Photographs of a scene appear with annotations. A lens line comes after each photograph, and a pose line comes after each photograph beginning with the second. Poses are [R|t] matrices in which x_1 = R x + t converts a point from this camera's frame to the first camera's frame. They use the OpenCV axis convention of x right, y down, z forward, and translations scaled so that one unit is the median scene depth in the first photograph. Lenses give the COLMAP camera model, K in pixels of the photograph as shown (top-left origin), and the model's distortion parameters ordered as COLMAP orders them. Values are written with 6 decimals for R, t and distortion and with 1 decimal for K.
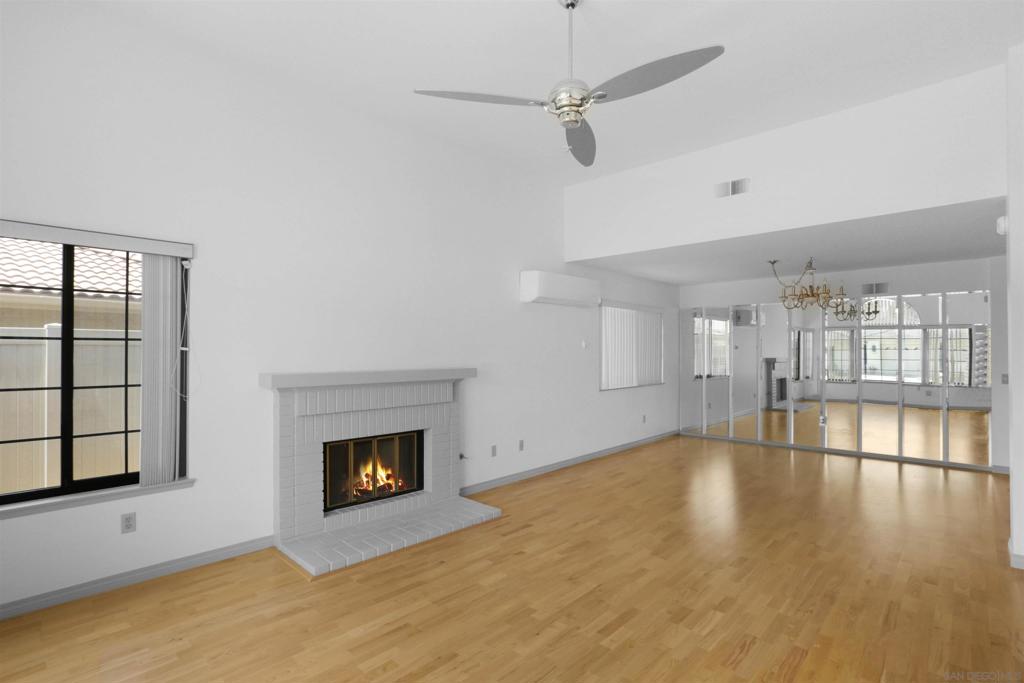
lens RADIAL K [[489.0, 0, 504.7], [0, 489.0, 342.2], [0, 0, 1]] dist [-0.062672, 0.021727]
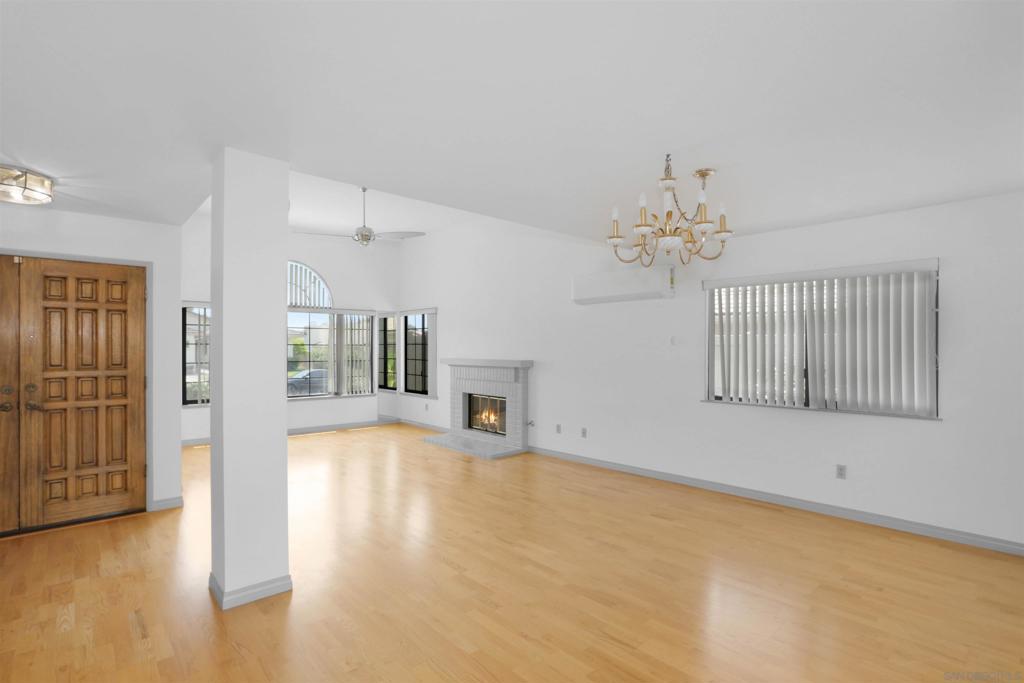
lens RADIAL K [[489.0, 0, 504.7], [0, 489.0, 342.2], [0, 0, 1]] dist [-0.062672, 0.021727]
pose [[-0.064017, -0.013221, -0.997861, 1.618651], [0.015685, 0.999775, -0.014252, 0.025302], [0.997826, -0.016563, -0.063796, 1.251600]]
